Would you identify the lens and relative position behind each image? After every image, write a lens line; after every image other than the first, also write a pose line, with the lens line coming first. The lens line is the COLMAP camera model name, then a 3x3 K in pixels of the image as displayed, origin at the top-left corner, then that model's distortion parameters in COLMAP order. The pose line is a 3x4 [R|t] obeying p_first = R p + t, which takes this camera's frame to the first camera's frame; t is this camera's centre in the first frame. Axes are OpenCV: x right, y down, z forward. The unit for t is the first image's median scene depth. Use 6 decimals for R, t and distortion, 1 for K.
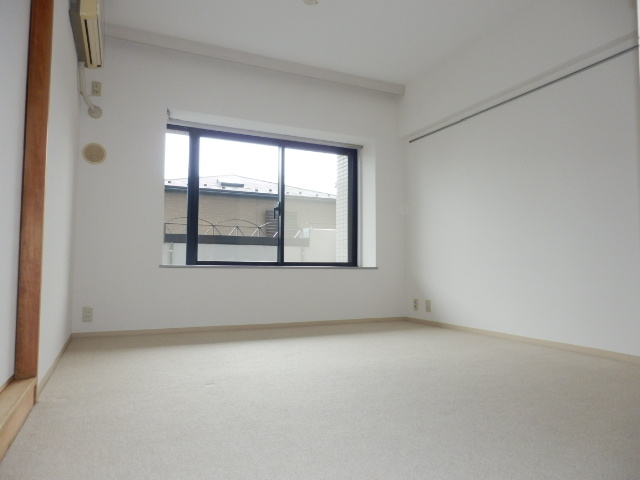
lens RADIAL K [[449.3, 0, 320.0], [0, 449.3, 240.0], [0, 0, 1]] dist [0.034456, 0.002104]
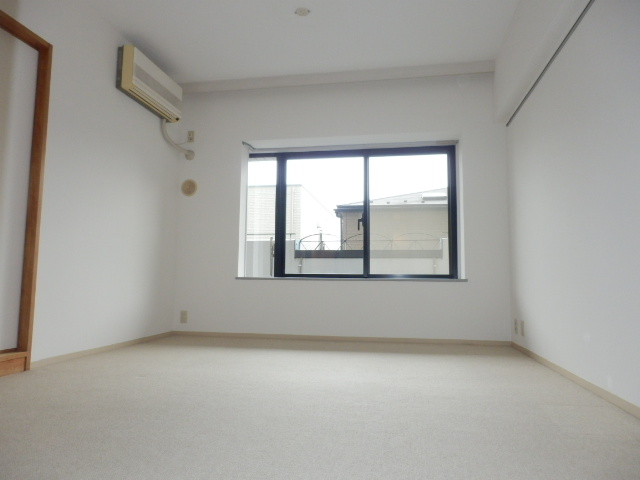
lens RADIAL K [[437.6, 0, 320.0], [0, 437.6, 240.0], [0, 0, 1]] dist [-0.001549, -0.000050]
pose [[0.819182, -0.051015, -0.571260, 0.371153], [0.029940, 0.998482, -0.046234, 0.015307], [0.572751, 0.020771, 0.819466, 0.170301]]
